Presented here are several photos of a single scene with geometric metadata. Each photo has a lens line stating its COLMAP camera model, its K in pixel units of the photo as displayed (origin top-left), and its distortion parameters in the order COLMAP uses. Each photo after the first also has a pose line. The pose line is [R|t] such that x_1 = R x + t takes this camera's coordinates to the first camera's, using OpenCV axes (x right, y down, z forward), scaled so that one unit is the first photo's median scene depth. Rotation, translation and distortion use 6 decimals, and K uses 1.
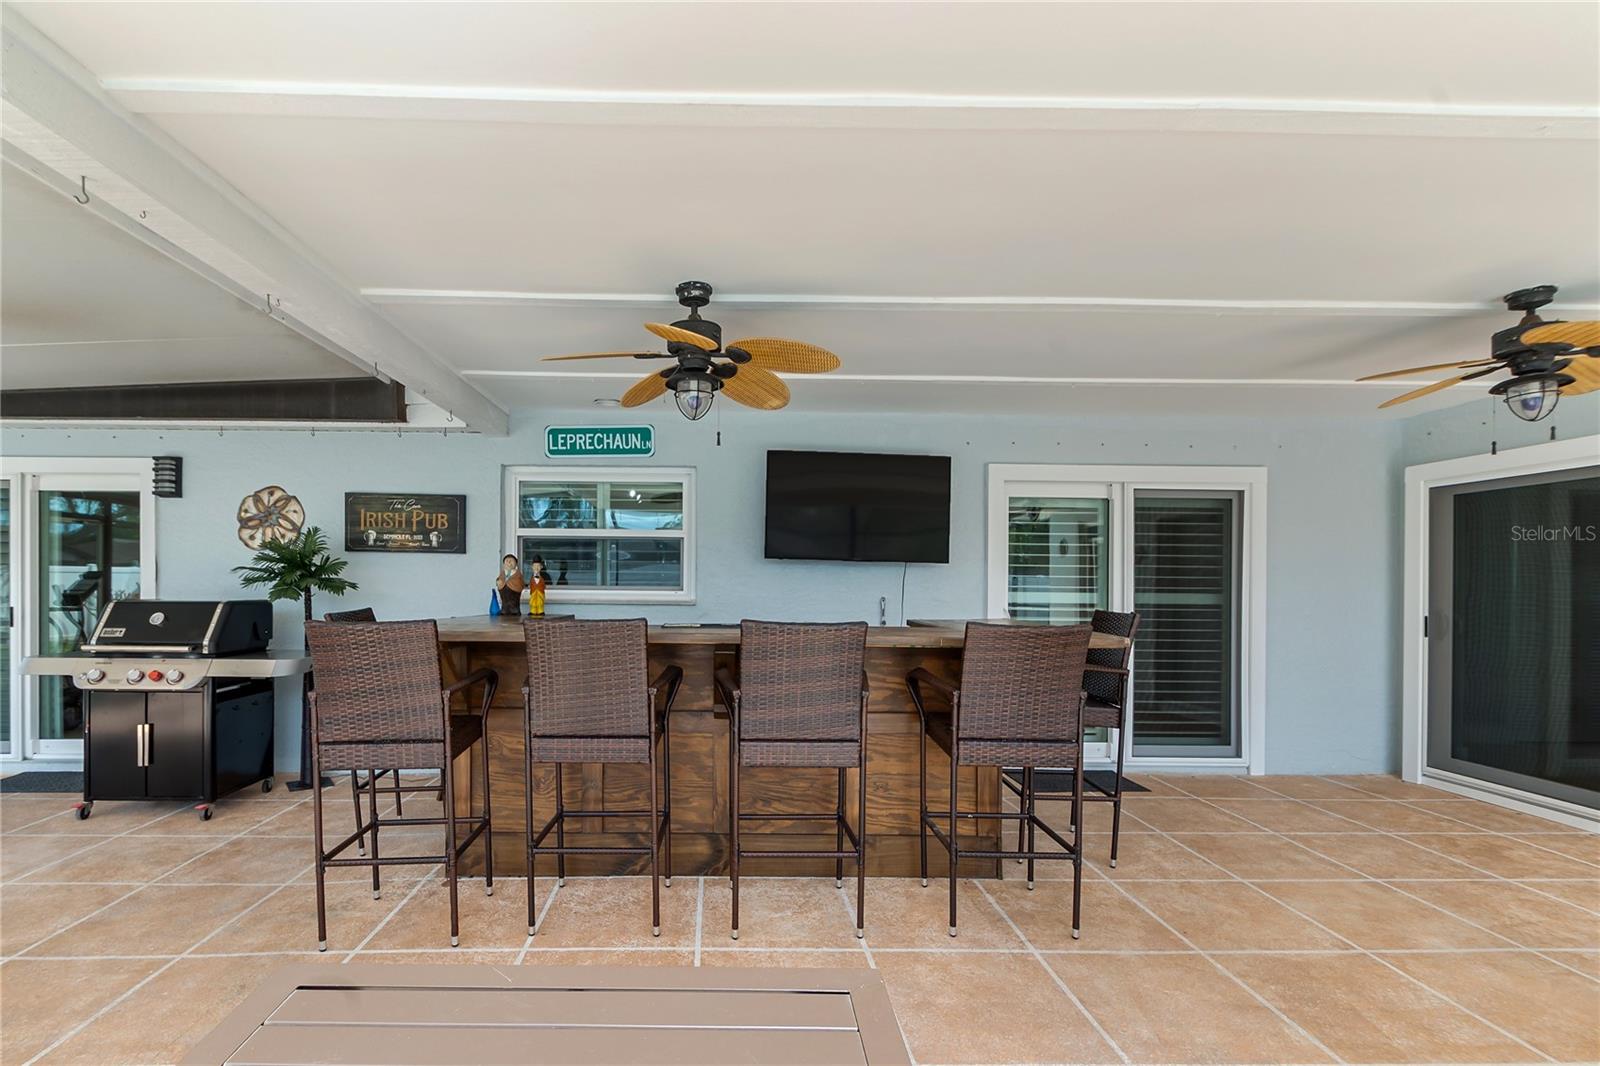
lens RADIAL K [[740.9, 0, 714.8], [0, 740.9, 587.4], [0, 0, 1]] dist [0.008184, -0.002511]
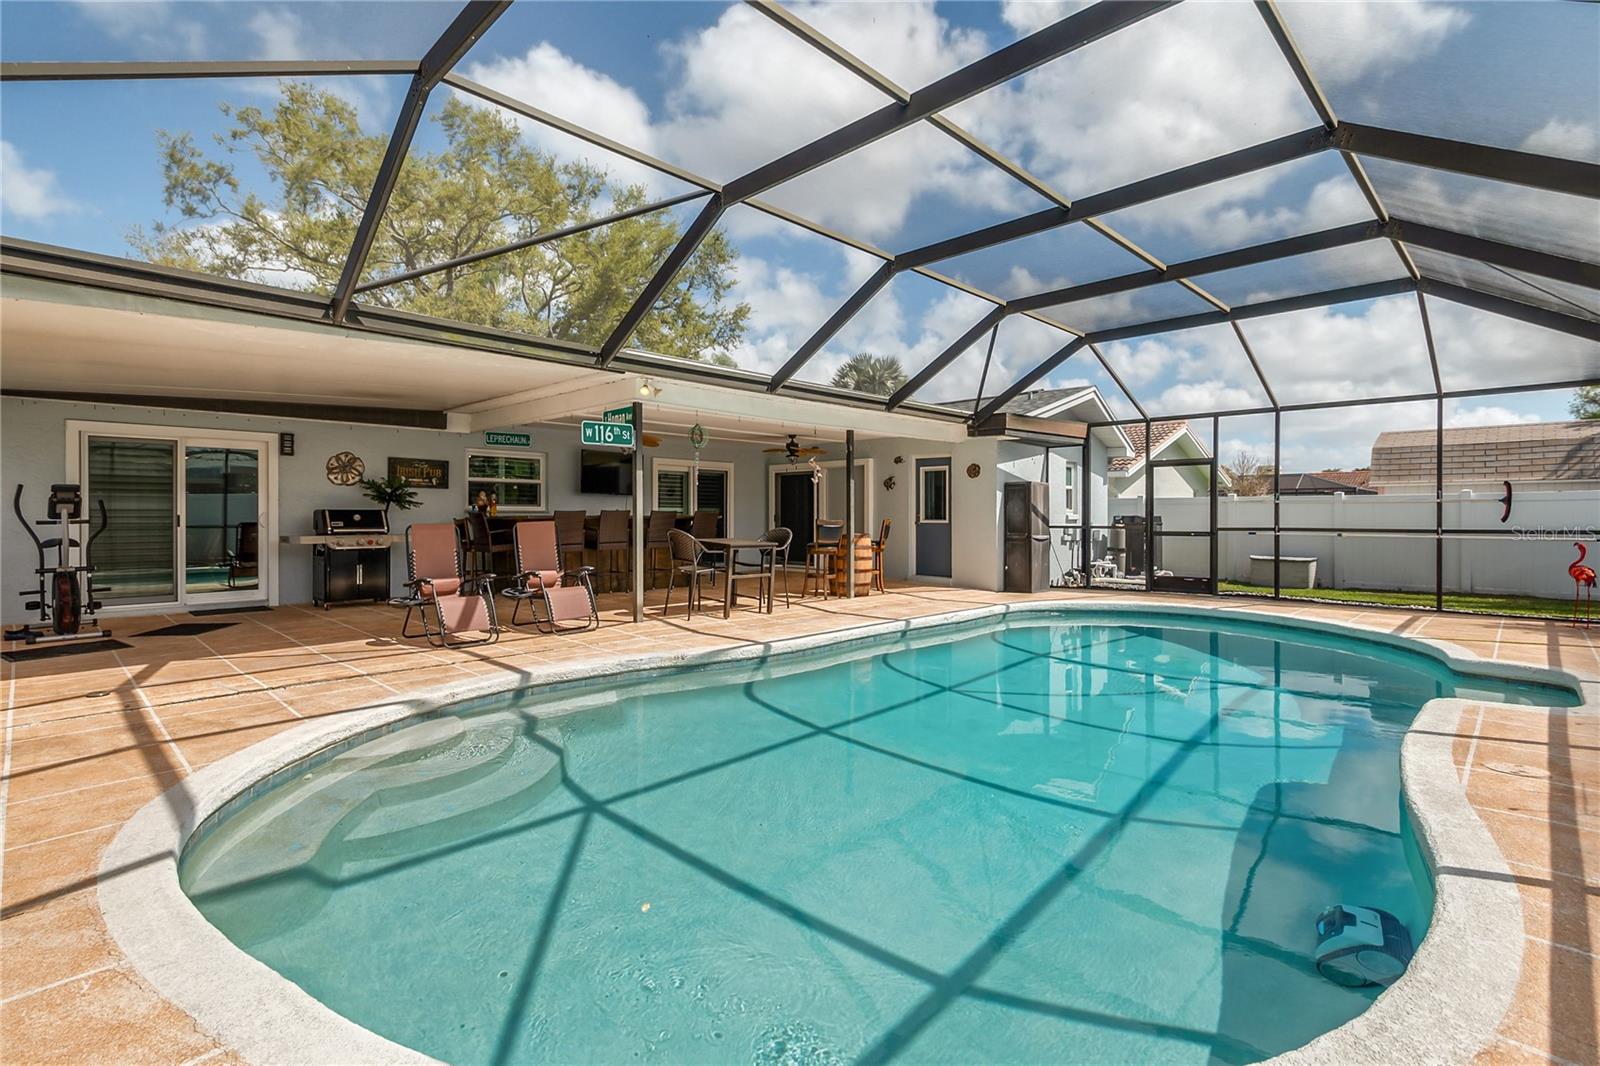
lens RADIAL K [[740.9, 0, 785.1], [0, 740.9, 520.2], [0, 0, 1]] dist [0.008184, -0.002511]
pose [[0.706788, -0.012426, 0.707316, -1.158958], [0.013462, 0.999901, 0.004114, 0.048304], [-0.707297, 0.006614, 0.706885, -1.172516]]
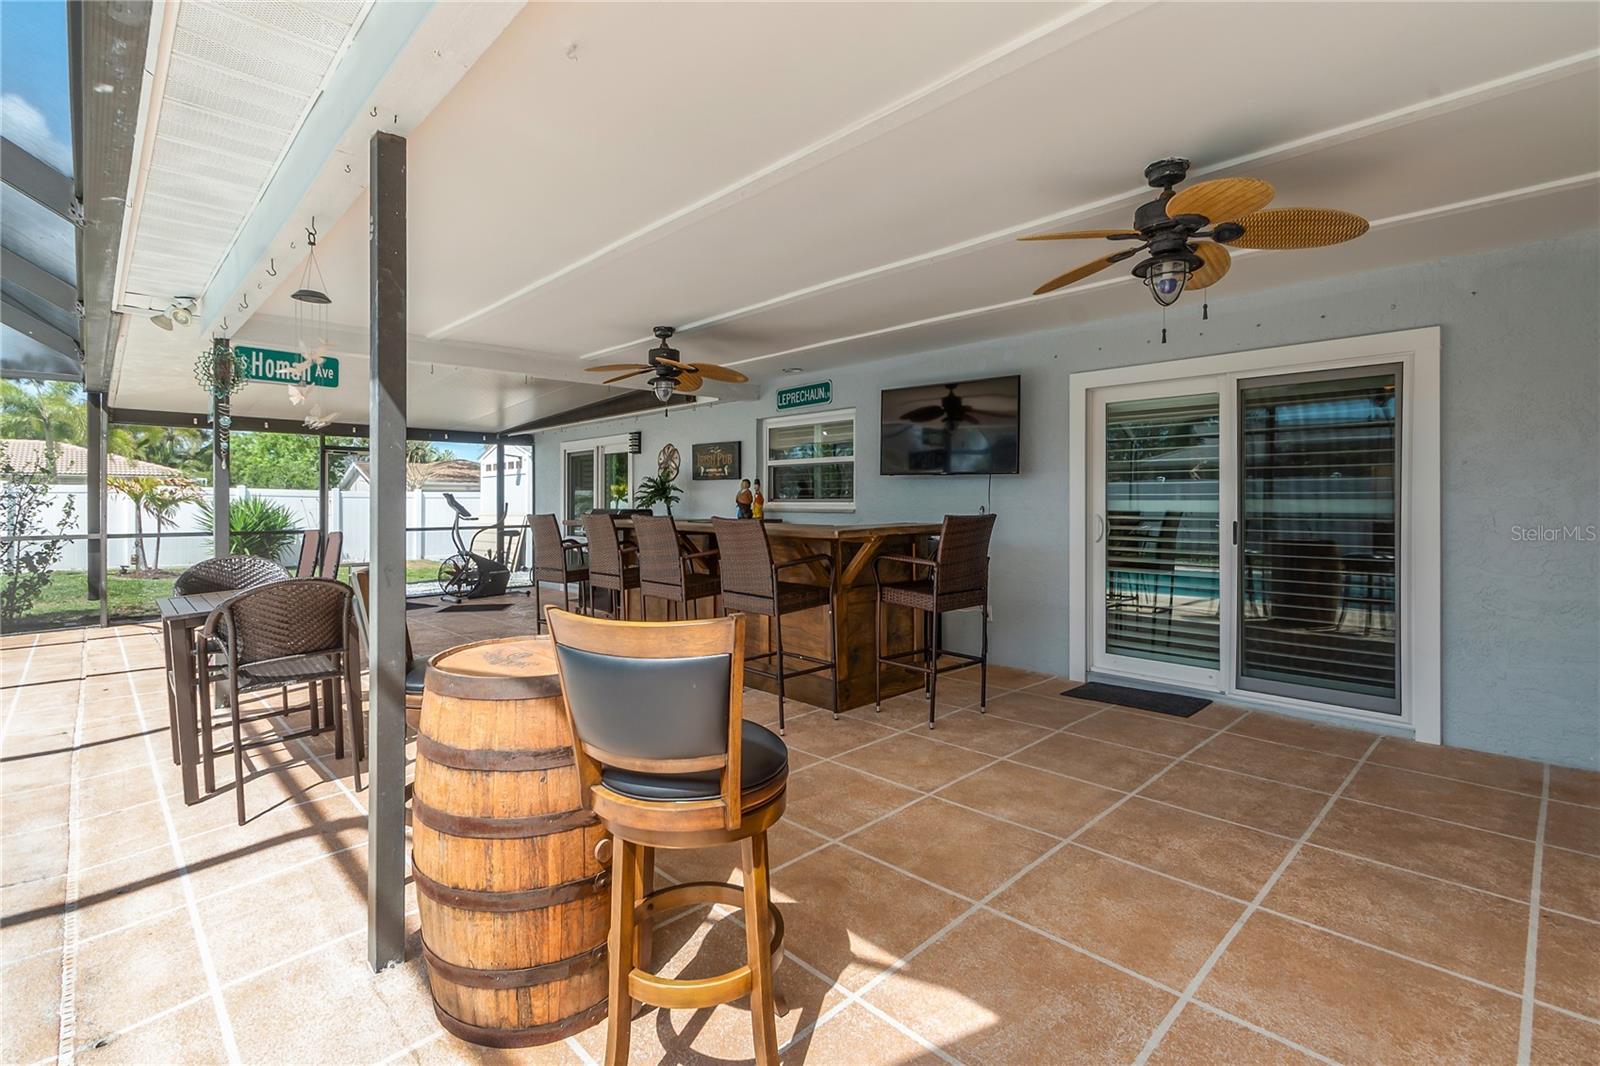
lens RADIAL K [[740.9, 0, 775.8], [0, 740.9, 517.3], [0, 0, 1]] dist [0.008184, -0.002511]
pose [[0.670232, 0.006843, -0.742120, 0.865563], [-0.000663, 0.999963, 0.008621, 0.020968], [0.742151, -0.005286, 0.670212, 0.018045]]
